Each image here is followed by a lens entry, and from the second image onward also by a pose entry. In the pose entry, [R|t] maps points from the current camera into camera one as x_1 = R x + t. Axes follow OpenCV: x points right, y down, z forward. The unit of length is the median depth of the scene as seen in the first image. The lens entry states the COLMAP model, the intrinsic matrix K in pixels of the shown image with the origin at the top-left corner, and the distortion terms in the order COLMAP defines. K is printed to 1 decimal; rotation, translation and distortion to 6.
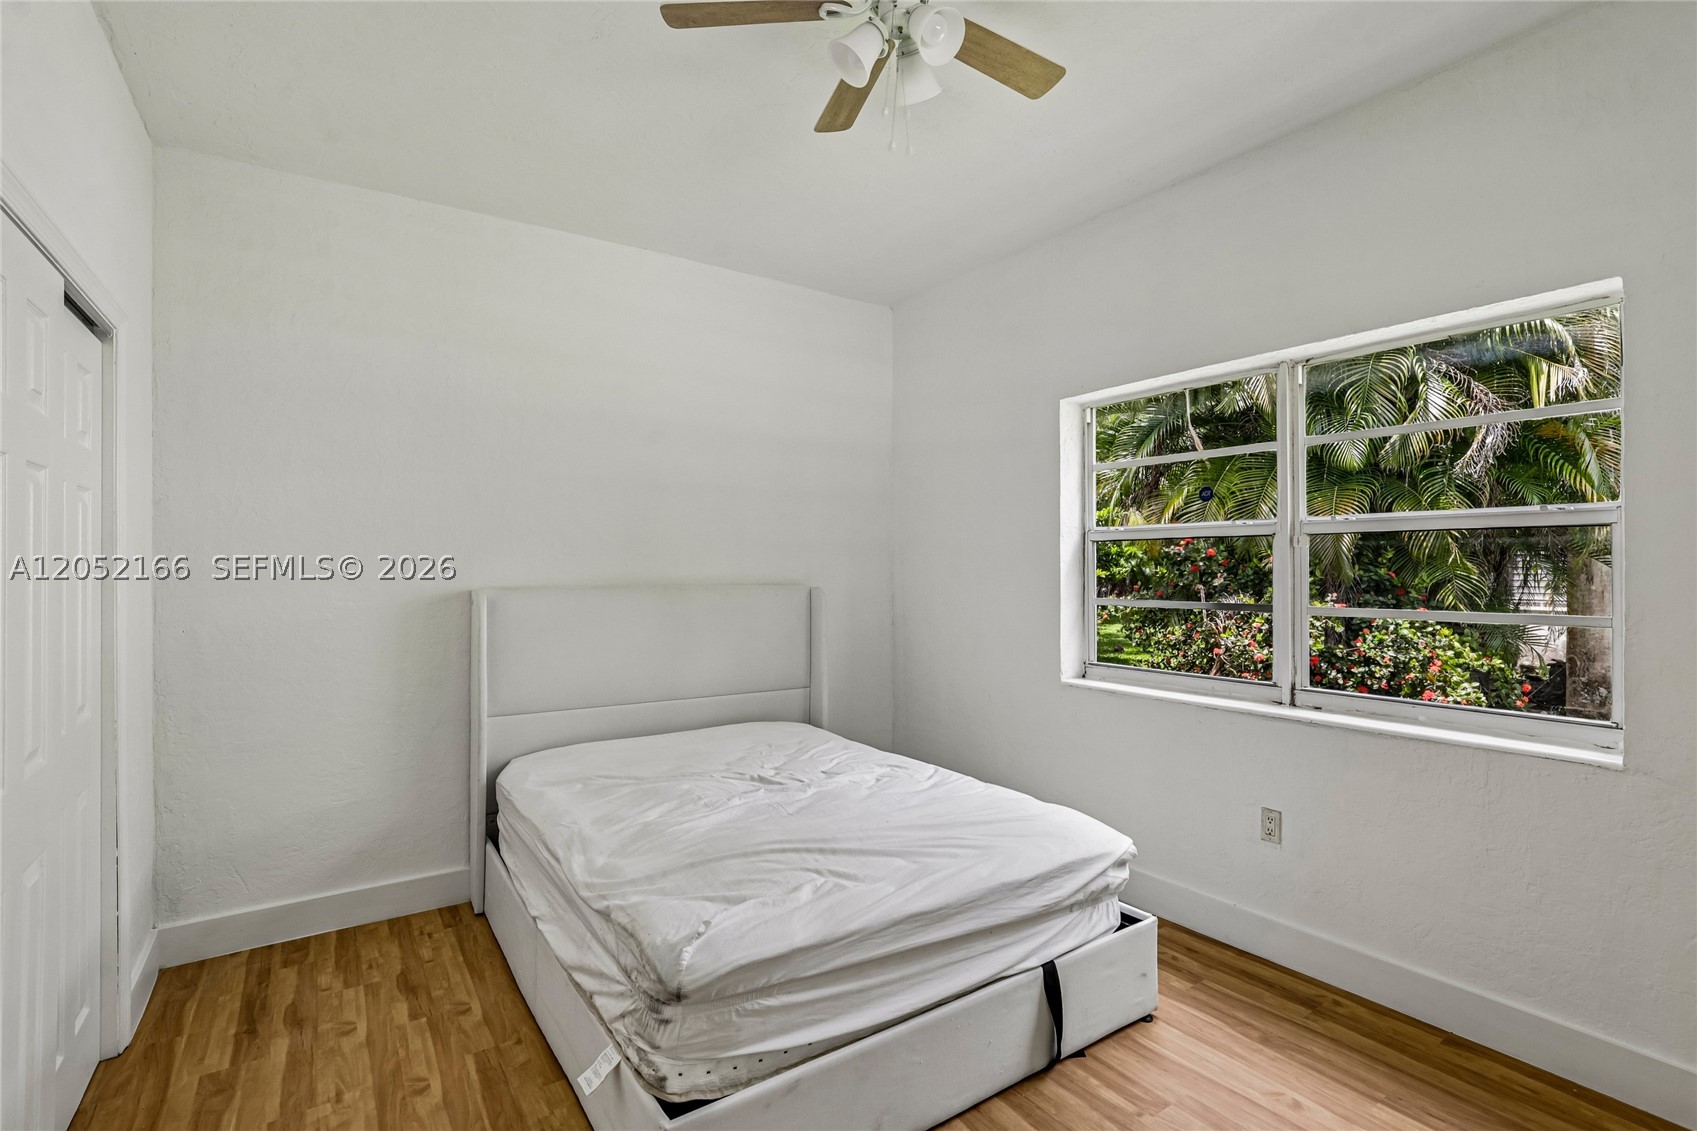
lens RADIAL K [[790.5, 0, 887.5], [0, 790.5, 560.6], [0, 0, 1]] dist [-0.024984, 0.005062]
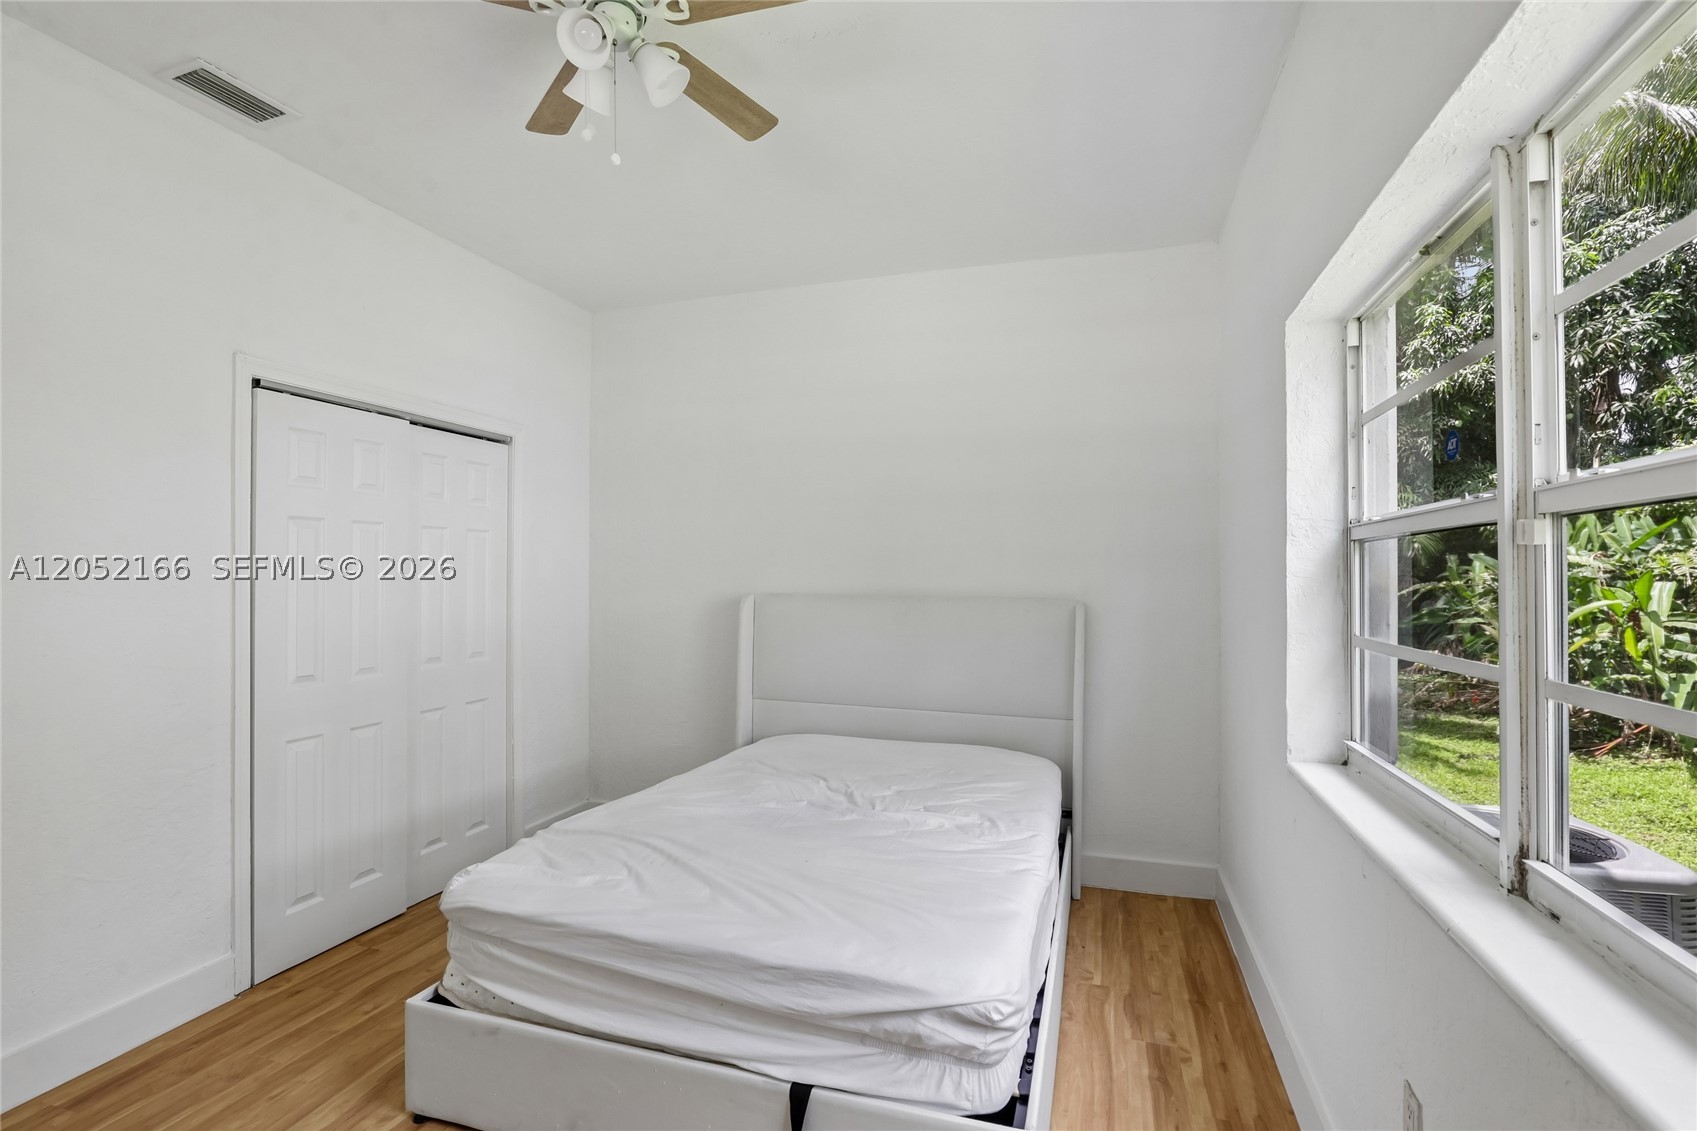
lens RADIAL K [[790.5, 0, 846.8], [0, 790.5, 567.8], [0, 0, 1]] dist [-0.024984, 0.005062]
pose [[0.599065, -0.002934, -0.800695, 0.863868], [-0.002332, 0.999983, -0.005408, -0.000529], [0.800697, 0.005107, 0.599048, 0.567196]]
